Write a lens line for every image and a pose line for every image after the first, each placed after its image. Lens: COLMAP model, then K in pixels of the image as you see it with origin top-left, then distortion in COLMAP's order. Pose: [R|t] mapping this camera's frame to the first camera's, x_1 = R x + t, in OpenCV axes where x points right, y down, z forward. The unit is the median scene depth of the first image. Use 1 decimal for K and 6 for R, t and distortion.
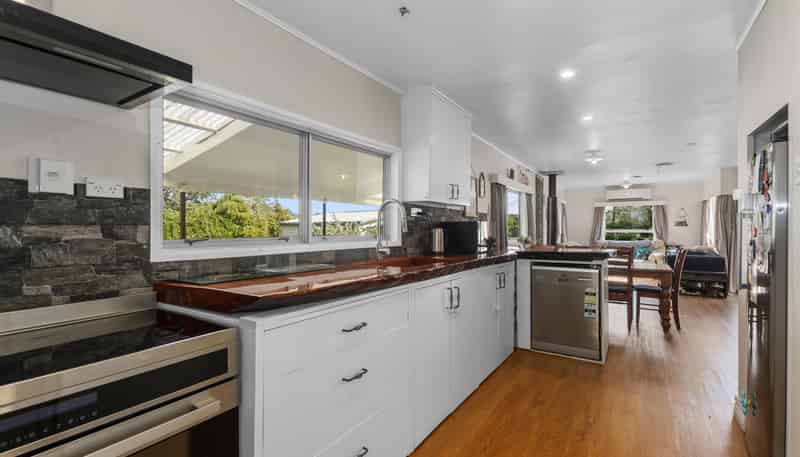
lens RADIAL K [[361.4, 0, 400.0], [0, 361.4, 228.5], [0, 0, 1]] dist [0.002010, 0.000247]
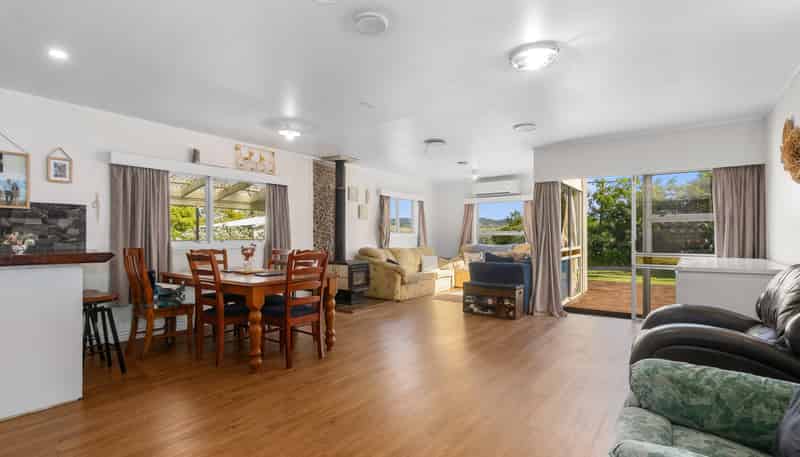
lens RADIAL K [[374.9, 0, 400.0], [0, 374.9, 228.5], [0, 0, 1]] dist [-0.000351, -0.000026]
pose [[0.998677, -0.006078, -0.051056, 0.547446], [0.005176, 0.999828, -0.017782, 0.013750], [0.051155, 0.017494, 0.998537, 0.166728]]
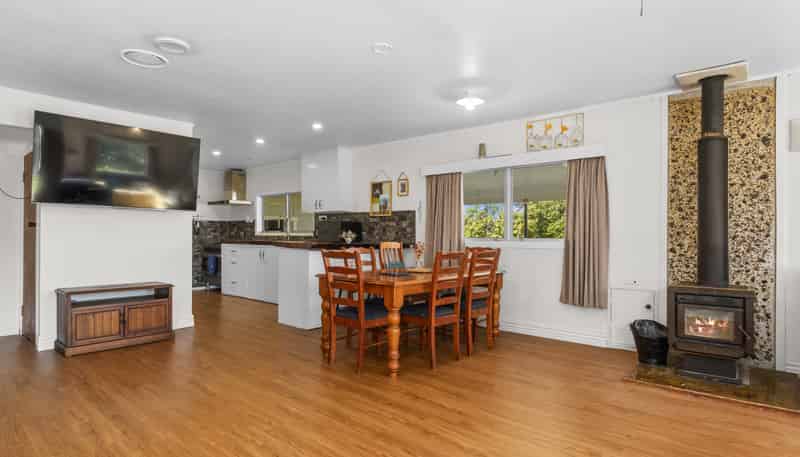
lens RADIAL K [[434.8, 0, 400.0], [0, 434.8, 228.5], [0, 0, 1]] dist [-0.002846, -0.000216]
pose [[-0.139834, -0.017130, -0.990027, 0.853201], [-0.001314, 0.999853, -0.017115, 0.017477], [0.990174, -0.001093, -0.139836, 0.674671]]
